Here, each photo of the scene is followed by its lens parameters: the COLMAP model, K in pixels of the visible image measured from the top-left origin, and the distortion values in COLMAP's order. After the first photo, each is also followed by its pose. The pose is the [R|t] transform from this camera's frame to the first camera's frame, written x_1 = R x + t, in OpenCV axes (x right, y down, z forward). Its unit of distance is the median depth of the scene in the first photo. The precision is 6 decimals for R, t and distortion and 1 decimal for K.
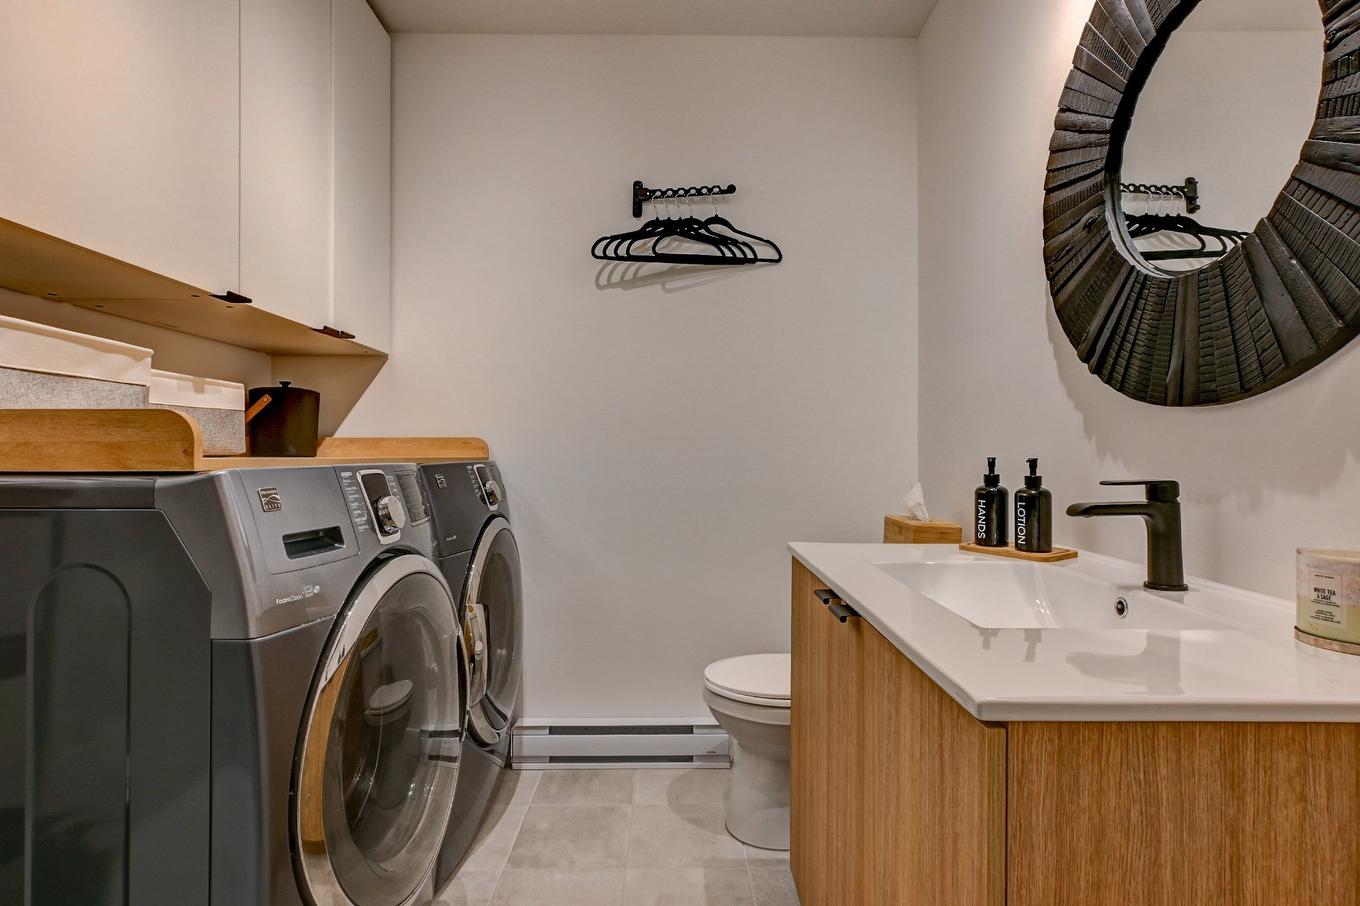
lens RADIAL K [[691.6, 0, 680.0], [0, 691.6, 453.0], [0, 0, 1]] dist [0.004856, 0.001034]
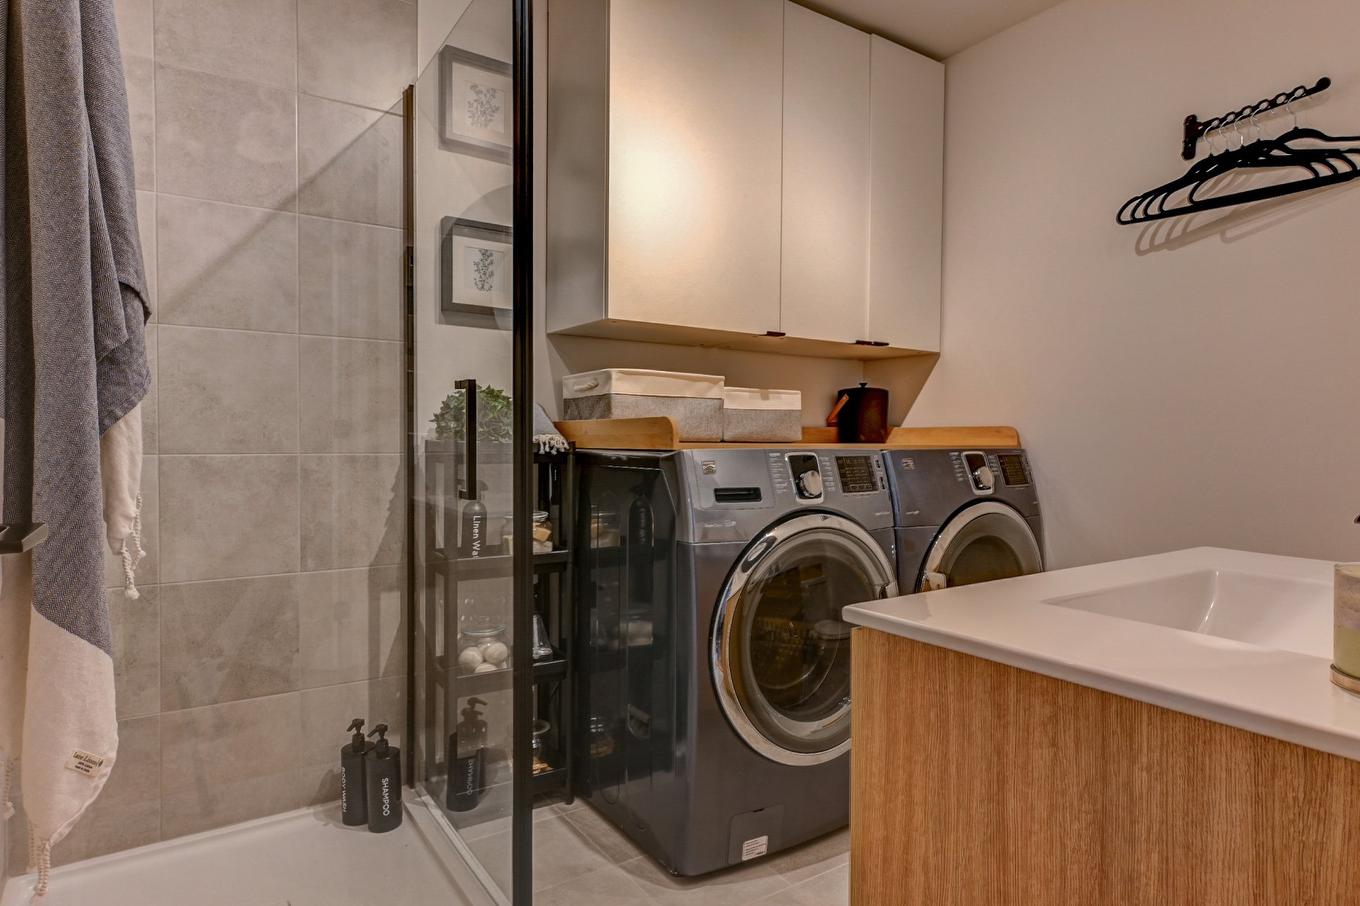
lens RADIAL K [[789.0, 0, 680.0], [0, 789.0, 453.0], [0, 0, 1]] dist [0.049509, -0.000357]
pose [[0.553730, 0.014578, -0.832568, 0.441638], [-0.001659, 0.999864, 0.016404, -0.000195], [0.832694, -0.007702, 0.553679, -0.062638]]
